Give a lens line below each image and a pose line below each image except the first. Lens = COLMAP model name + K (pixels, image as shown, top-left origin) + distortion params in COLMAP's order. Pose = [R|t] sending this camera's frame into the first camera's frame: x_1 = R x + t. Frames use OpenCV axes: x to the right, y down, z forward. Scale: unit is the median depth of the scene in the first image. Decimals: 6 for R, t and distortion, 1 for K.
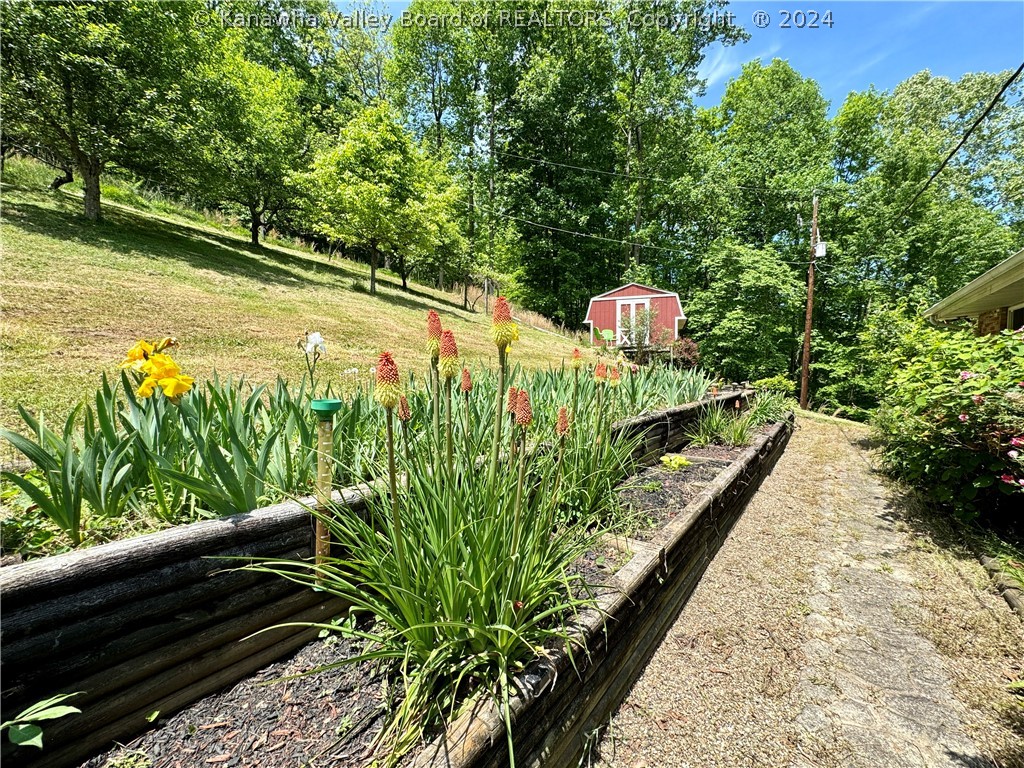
lens RADIAL K [[408.3, 0, 512.6], [0, 408.3, 385.9], [0, 0, 1]] dist [0.000882, -0.000045]
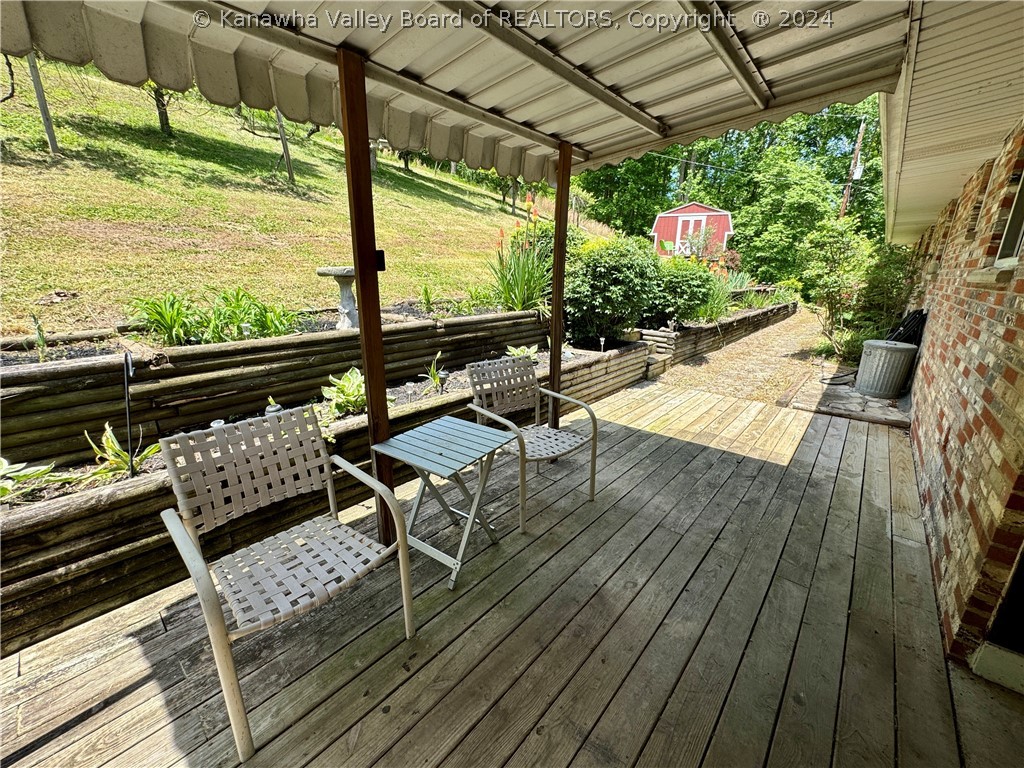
lens RADIAL K [[408.3, 0, 510.3], [0, 408.3, 384.4], [0, 0, 1]] dist [0.000882, -0.000045]
pose [[0.998252, 0.034227, -0.048182, -0.147453], [-0.022536, 0.974085, 0.225057, 0.015999], [0.054637, -0.223578, 0.973153, -0.288885]]
